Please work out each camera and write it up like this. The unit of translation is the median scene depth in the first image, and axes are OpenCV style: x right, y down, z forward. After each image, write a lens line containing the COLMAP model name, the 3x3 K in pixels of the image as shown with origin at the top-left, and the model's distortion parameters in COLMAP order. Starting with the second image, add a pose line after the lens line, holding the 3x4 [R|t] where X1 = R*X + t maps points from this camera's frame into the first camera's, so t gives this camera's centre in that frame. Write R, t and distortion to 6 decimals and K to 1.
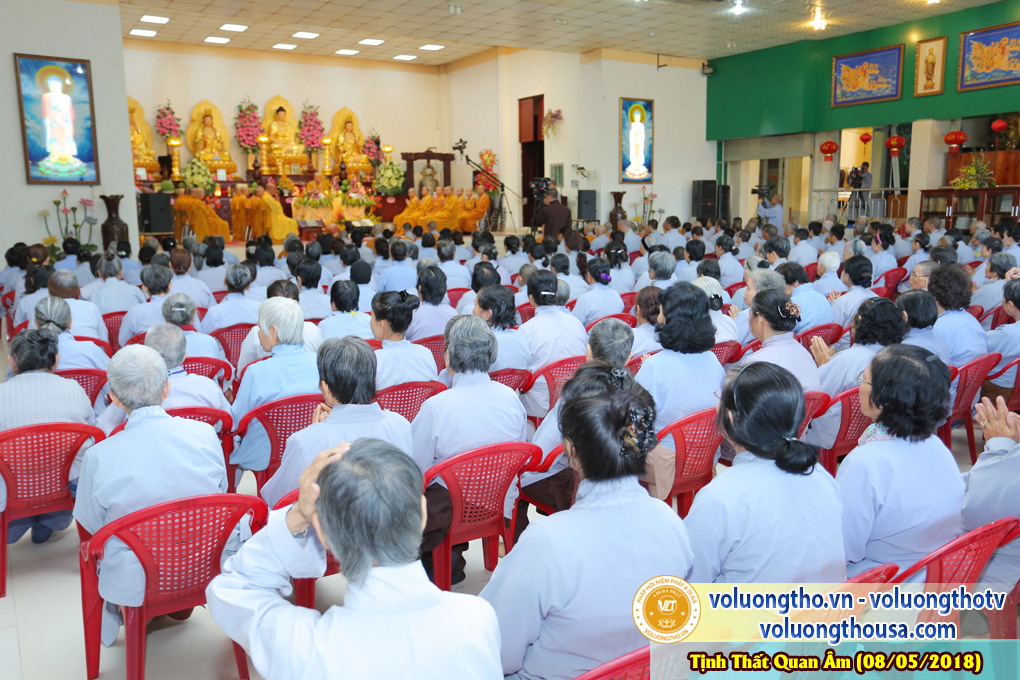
lens RADIAL K [[839.3, 0, 506.0], [0, 839.3, 339.0], [0, 0, 1]] dist [-0.004448, 0.026582]
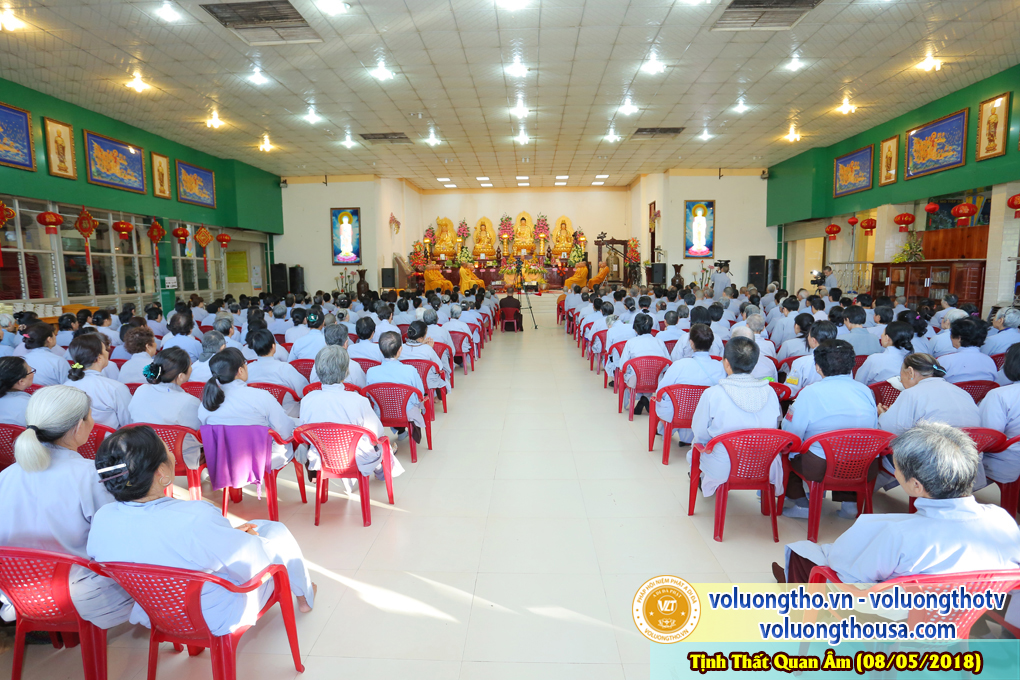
lens RADIAL K [[526.3, 0, 511.5], [0, 526.3, 334.8], [0, 0, 1]] dist [-0.029687, 0.002129]
pose [[0.826592, 0.066878, -0.558814, 0.359349], [-0.085806, 0.996282, -0.007690, -0.019452], [0.556222, 0.054306, 0.829258, 0.079043]]
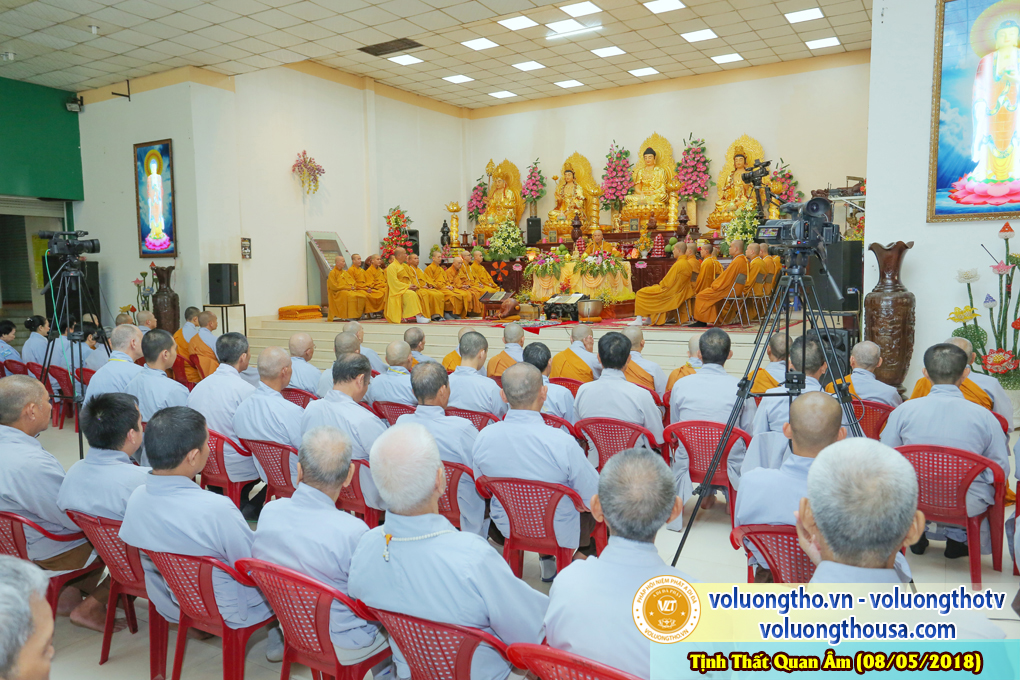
lens RADIAL K [[745.5, 0, 513.0], [0, 745.5, 331.0], [0, 0, 1]] dist [-0.014959, 0.002359]
pose [[0.452336, 0.073819, -0.888787, 0.320242], [-0.133002, 0.991008, 0.014619, -0.101274], [0.881874, 0.111598, 0.458087, 0.598825]]
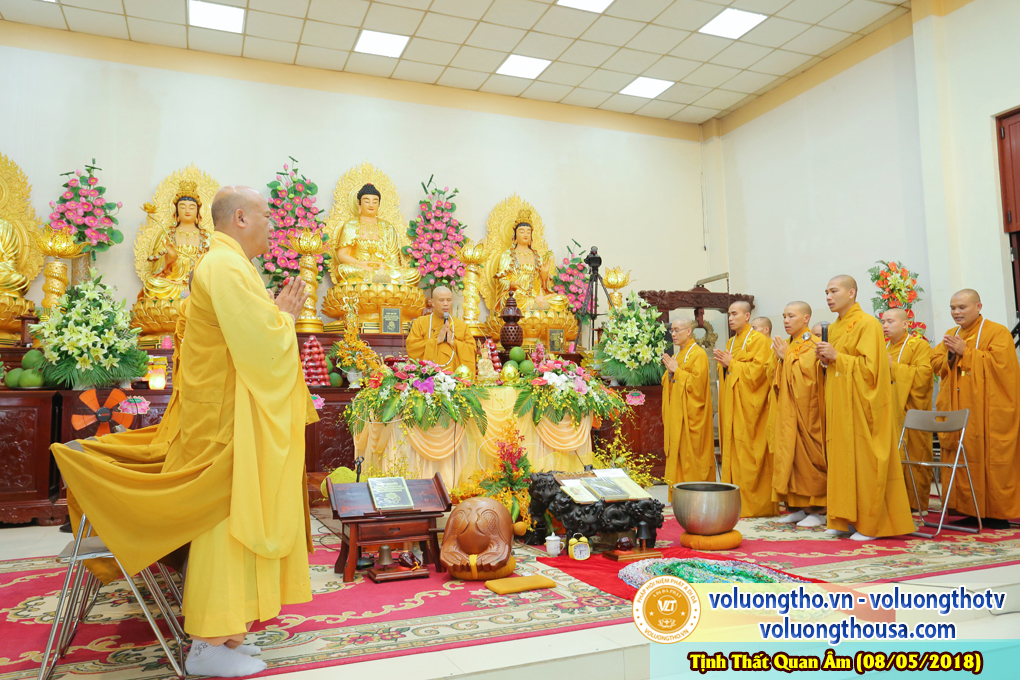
lens RADIAL K [[781.6, 0, 512.8], [0, 781.6, 341.8], [0, 0, 1]] dist [-0.037510, 0.052160]
pose [[0.987099, -0.024442, -0.158234, -0.139411], [-0.014756, 0.970186, -0.241913, -0.108037], [0.159429, 0.241127, 0.957309, 0.670174]]
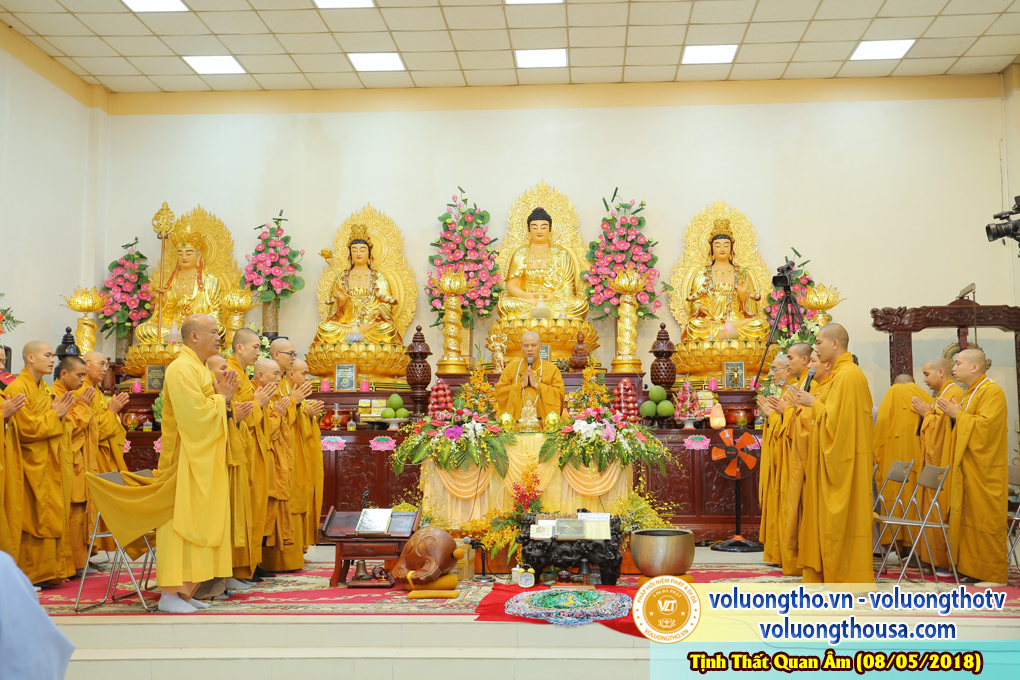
lens RADIAL K [[1166.3, 0, 503.8], [0, 1166.3, 332.4], [0, 0, 1]] dist [0.059745, 0.000000]
pose [[0.814196, -0.050170, -0.578418, 0.034937], [-0.099077, 0.969640, -0.223567, -0.098091], [0.572074, 0.239335, 0.784507, 0.587522]]
